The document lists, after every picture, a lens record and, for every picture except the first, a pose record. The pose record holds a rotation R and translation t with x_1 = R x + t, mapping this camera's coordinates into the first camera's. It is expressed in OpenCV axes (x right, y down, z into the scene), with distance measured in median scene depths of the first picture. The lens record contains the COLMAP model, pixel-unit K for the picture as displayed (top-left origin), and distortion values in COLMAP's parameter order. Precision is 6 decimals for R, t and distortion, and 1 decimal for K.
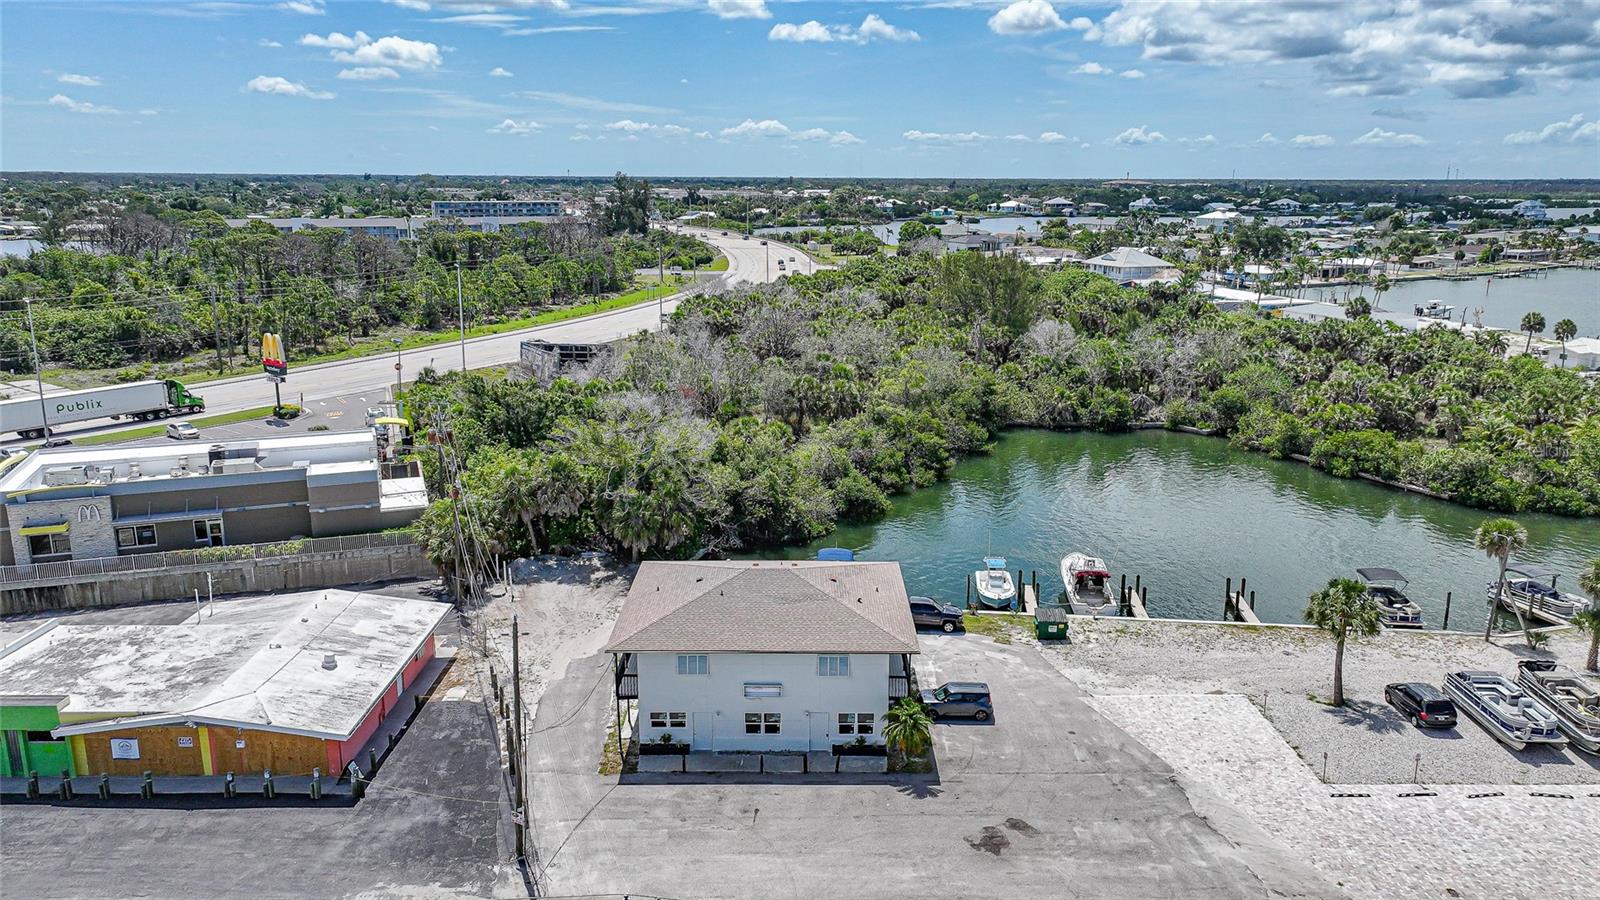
lens RADIAL K [[1122.6, 0, 809.2], [0, 1122.6, 448.3], [0, 0, 1]] dist [0.001410, 0.016482]
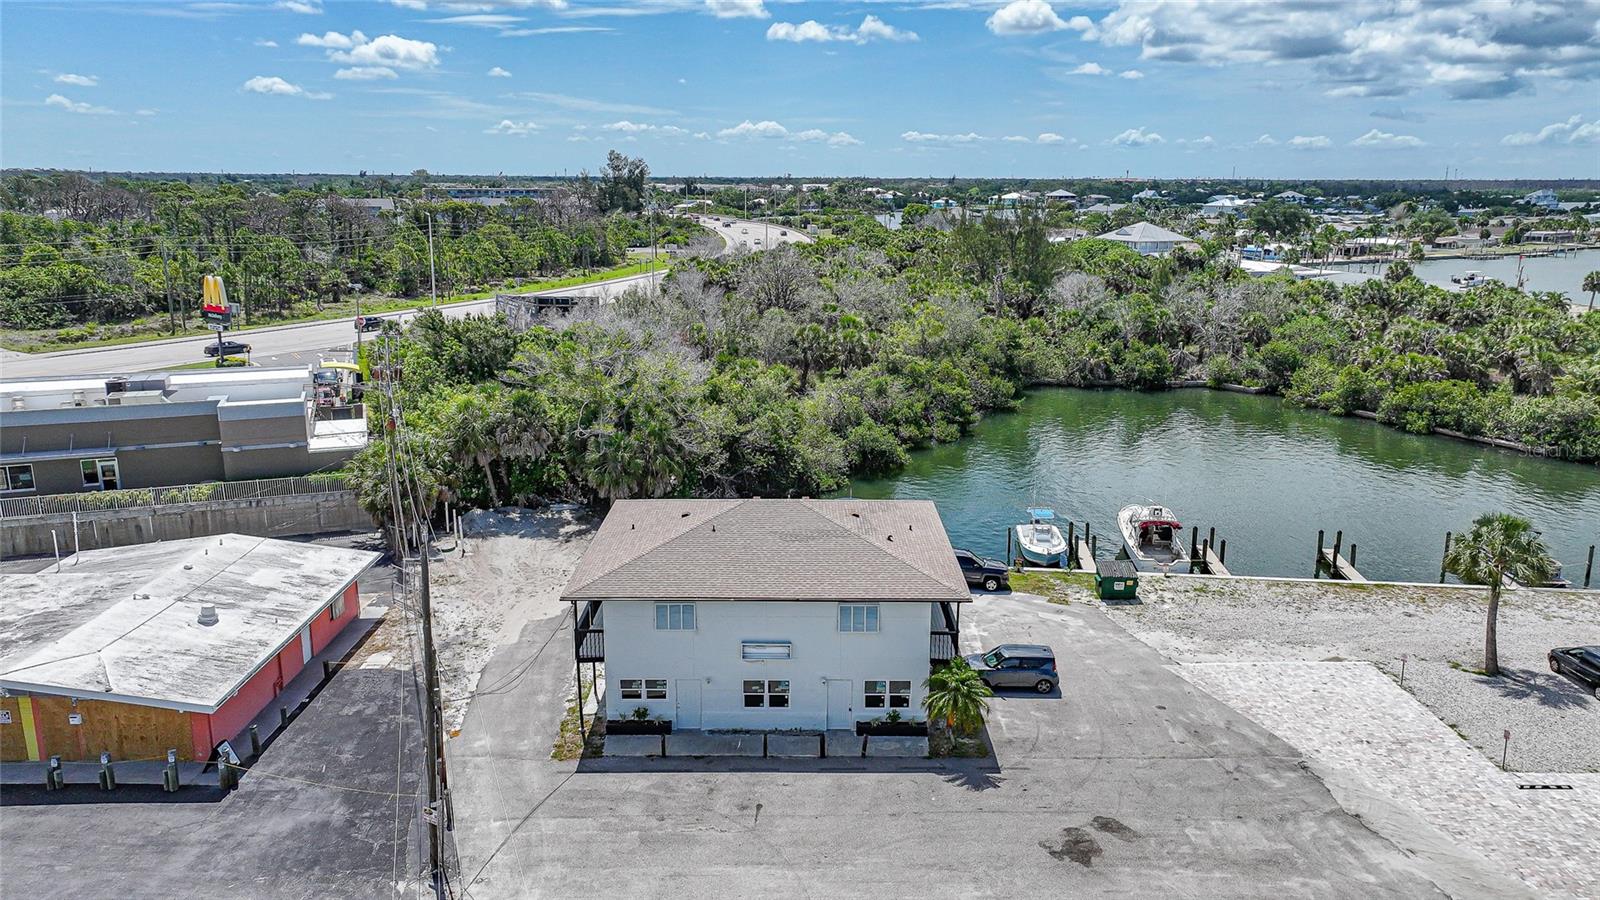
lens RADIAL K [[1122.6, 0, 809.4], [0, 1122.6, 448.6], [0, 0, 1]] dist [0.001410, 0.016482]
pose [[0.999998, 0.000405, 0.002198, -0.010075], [-0.000403, 1.000000, -0.000801, 0.057468], [-0.002198, 0.000800, 0.999997, 0.170187]]
